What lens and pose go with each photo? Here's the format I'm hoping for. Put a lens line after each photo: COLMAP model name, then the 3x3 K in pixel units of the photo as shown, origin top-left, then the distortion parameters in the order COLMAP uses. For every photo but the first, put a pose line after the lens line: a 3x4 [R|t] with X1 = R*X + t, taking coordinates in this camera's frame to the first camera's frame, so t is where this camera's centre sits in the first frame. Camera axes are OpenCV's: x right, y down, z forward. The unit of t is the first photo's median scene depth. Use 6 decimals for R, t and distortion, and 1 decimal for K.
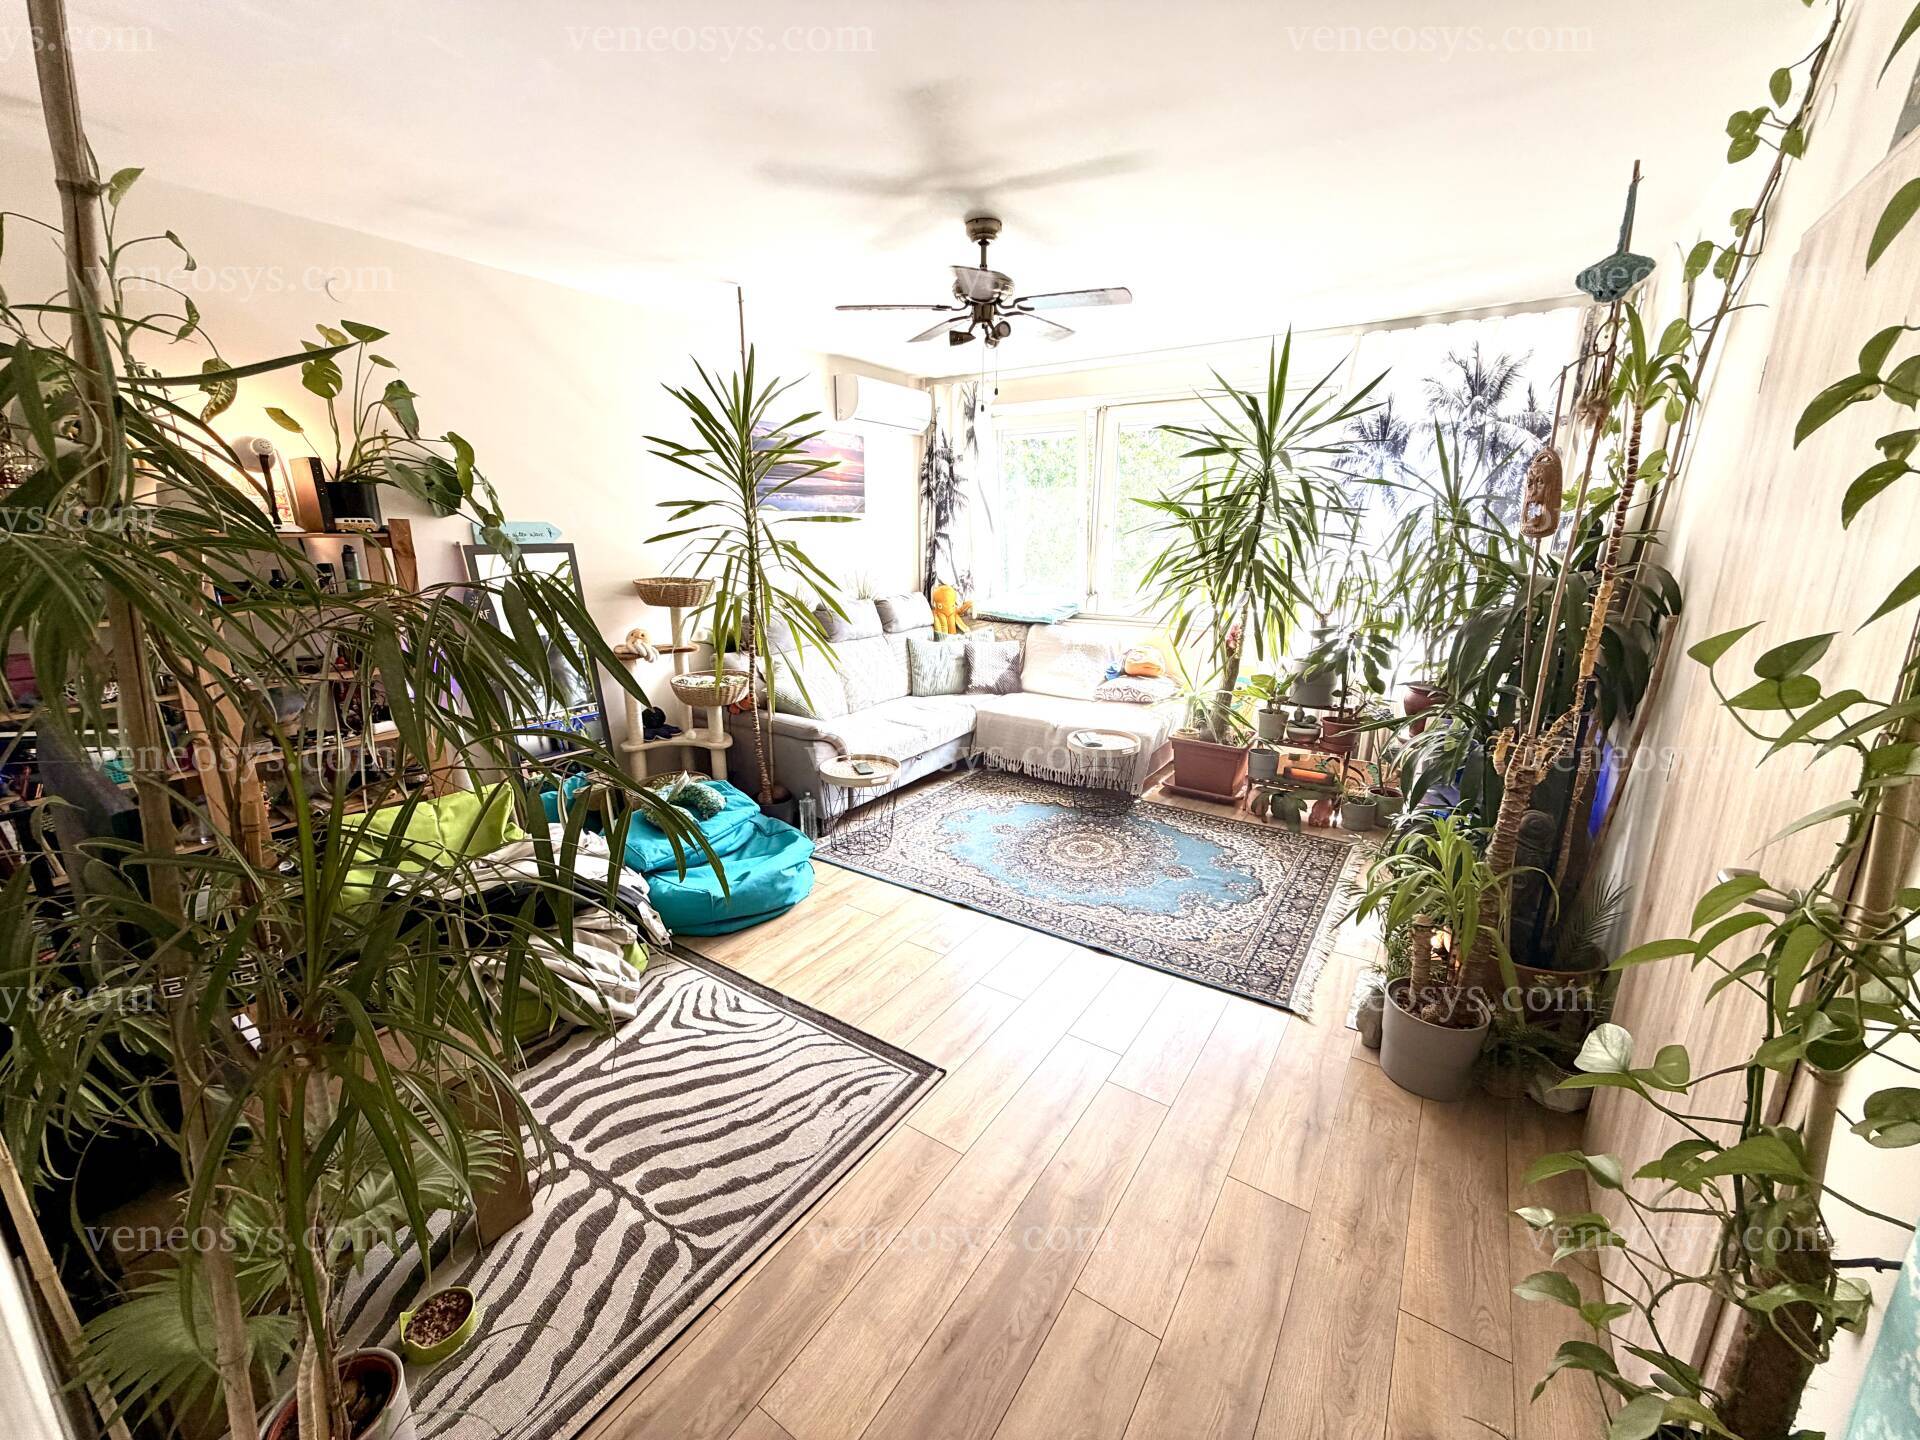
lens RADIAL K [[765.0, 0, 951.8], [0, 765.0, 722.3], [0, 0, 1]] dist [0.000242, 0.000174]
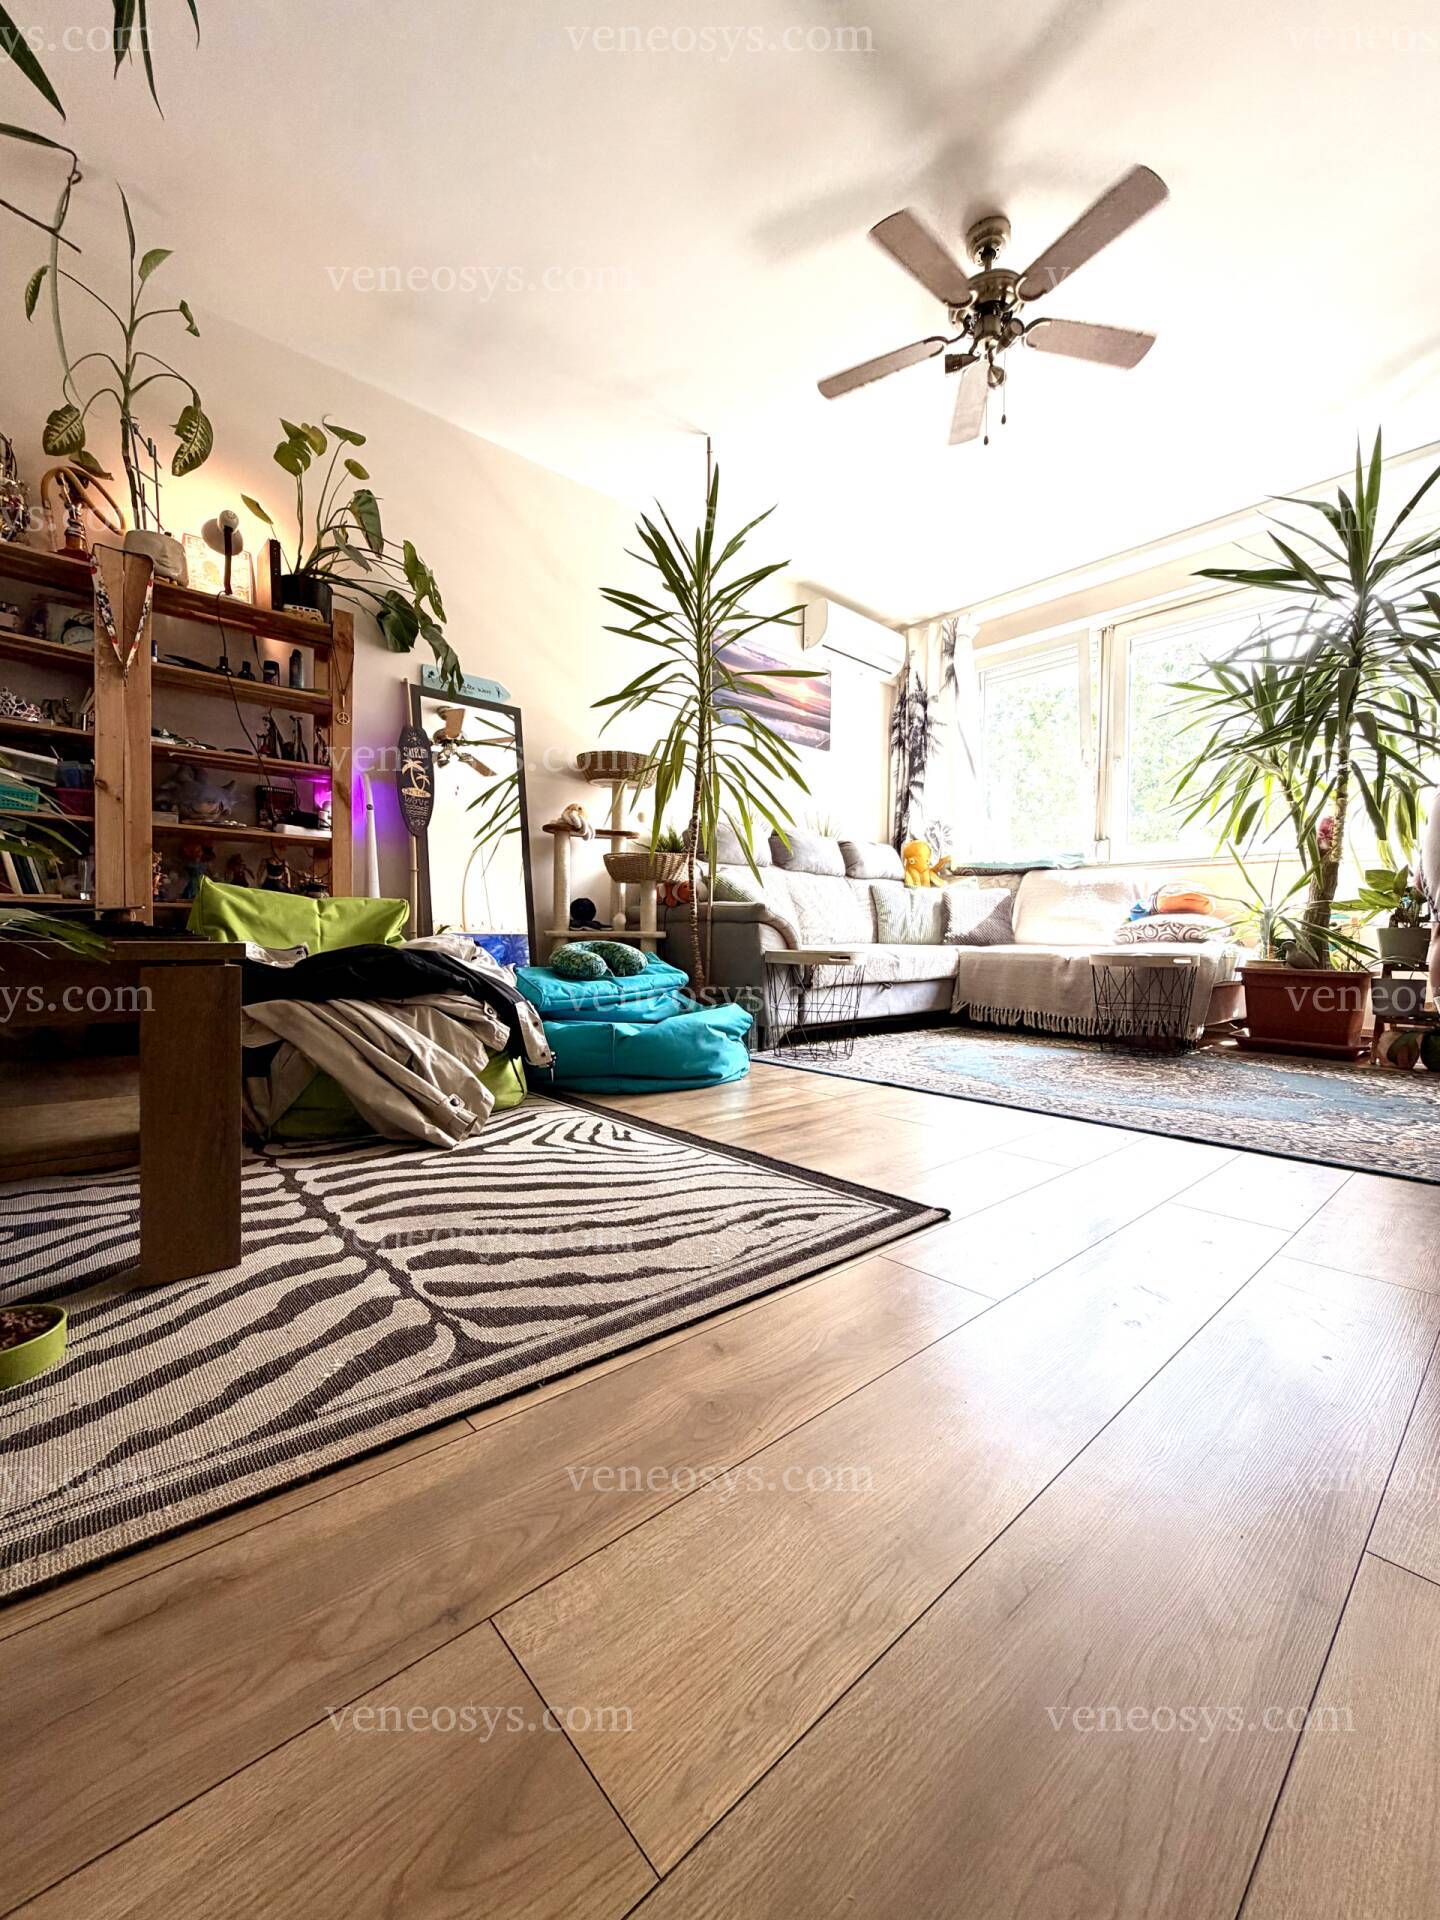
lens RADIAL K [[765.0, 0, 718.4], [0, 765.0, 957.7], [0, 0, 1]] dist [0.000242, 0.000174]
pose [[0.969815, 0.012862, -0.243502, -0.023986], [-0.067848, 0.973407, -0.218807, 0.255609], [0.234212, 0.228723, 0.944897, 0.235842]]
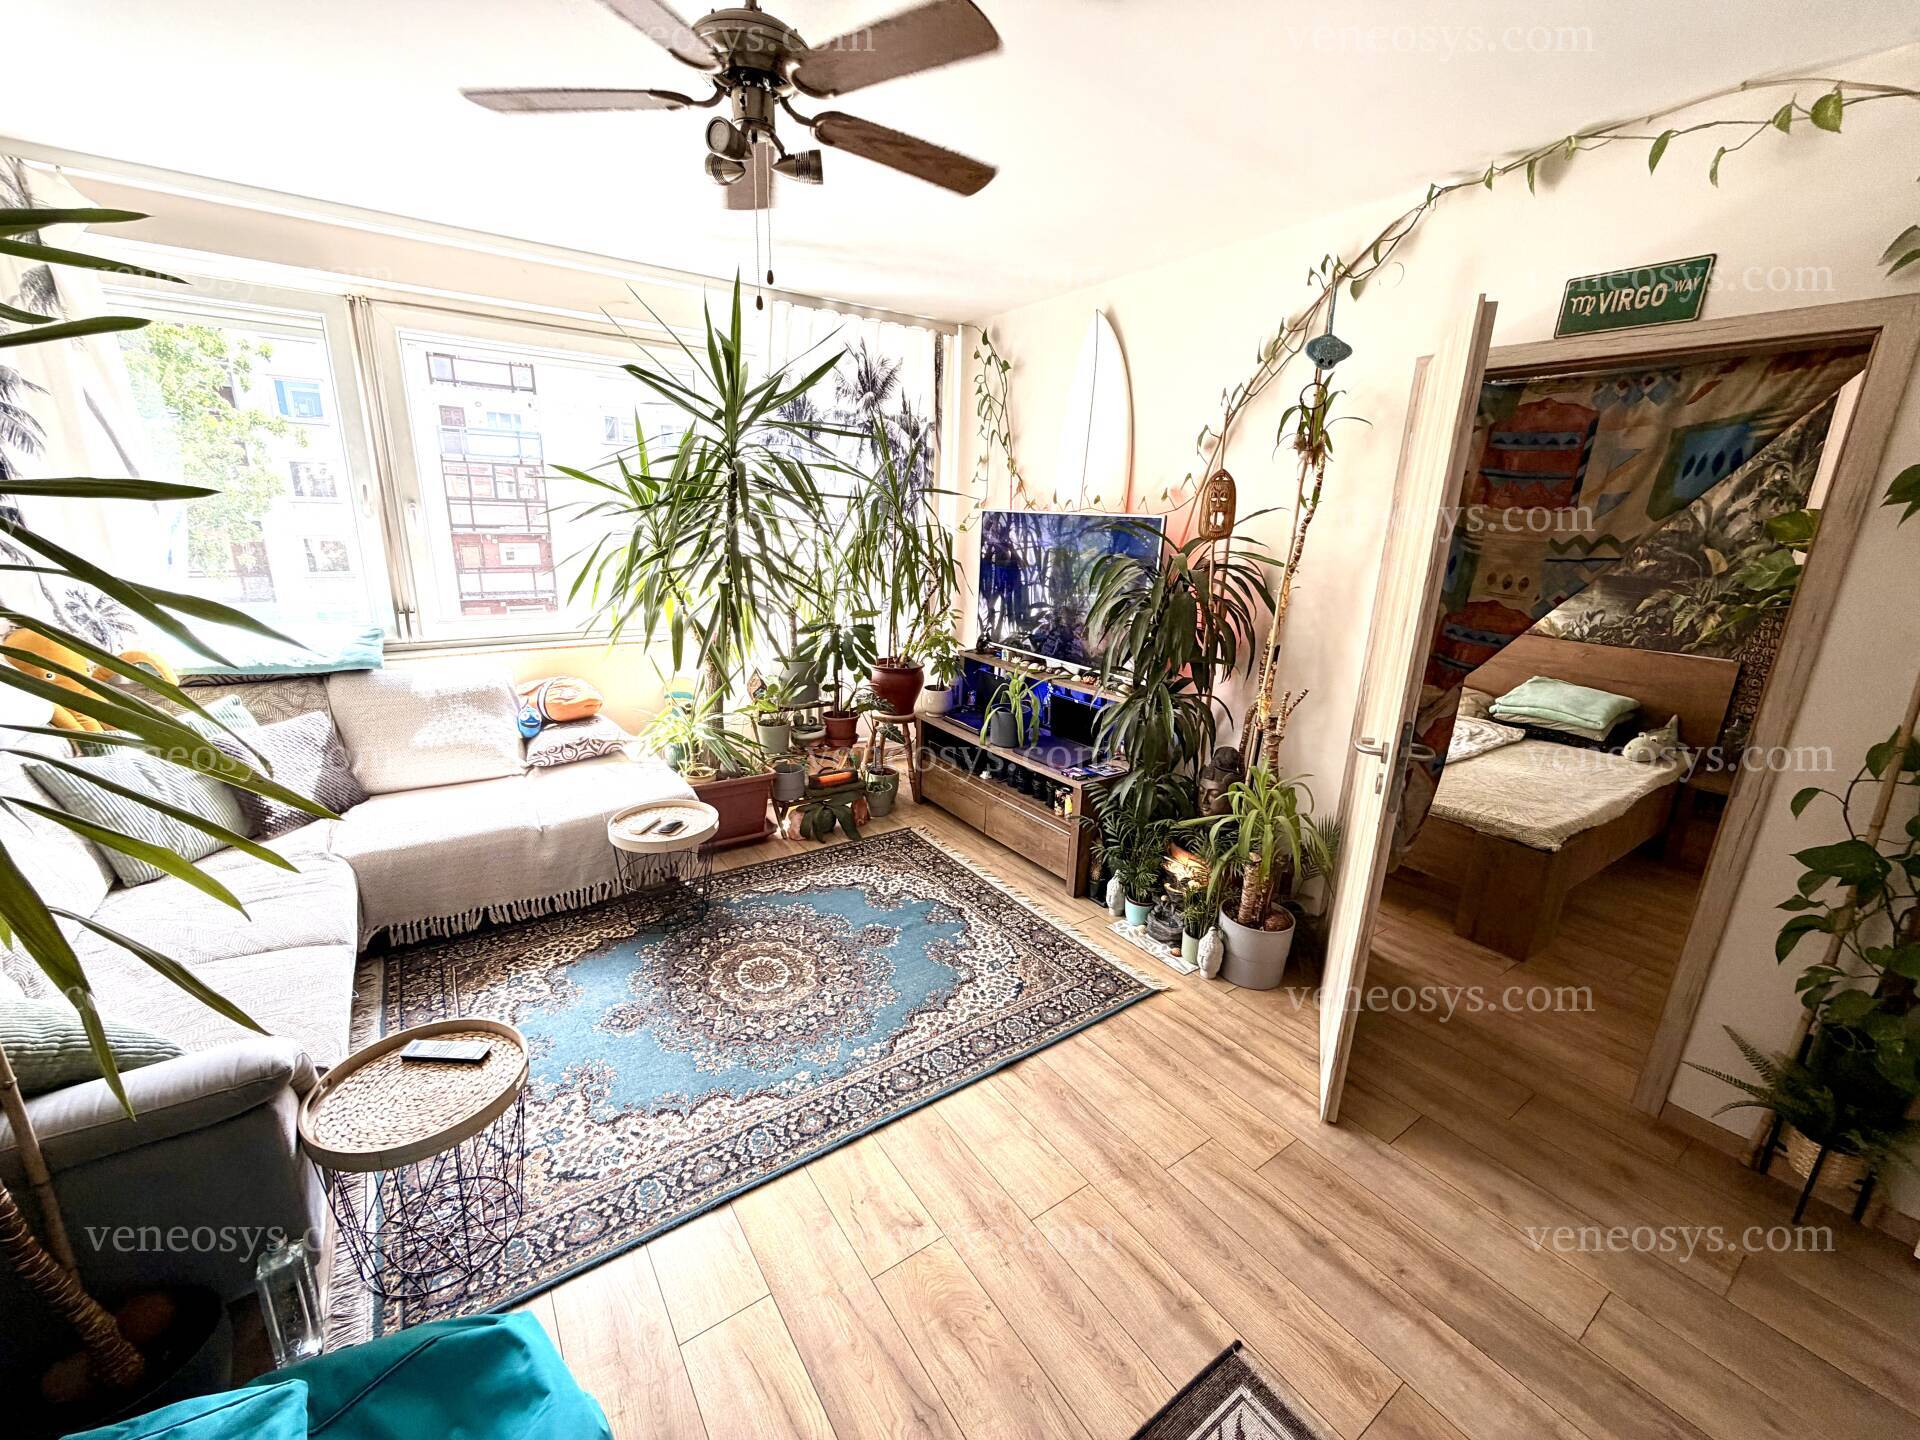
lens RADIAL K [[765.0, 0, 951.8], [0, 765.0, 722.3], [0, 0, 1]] dist [0.000242, 0.000174]
pose [[0.361247, -0.240914, 0.900811, -0.367636], [0.200182, 0.963561, 0.177418, -0.158779], [-0.910729, 0.116235, 0.396311, 0.562605]]
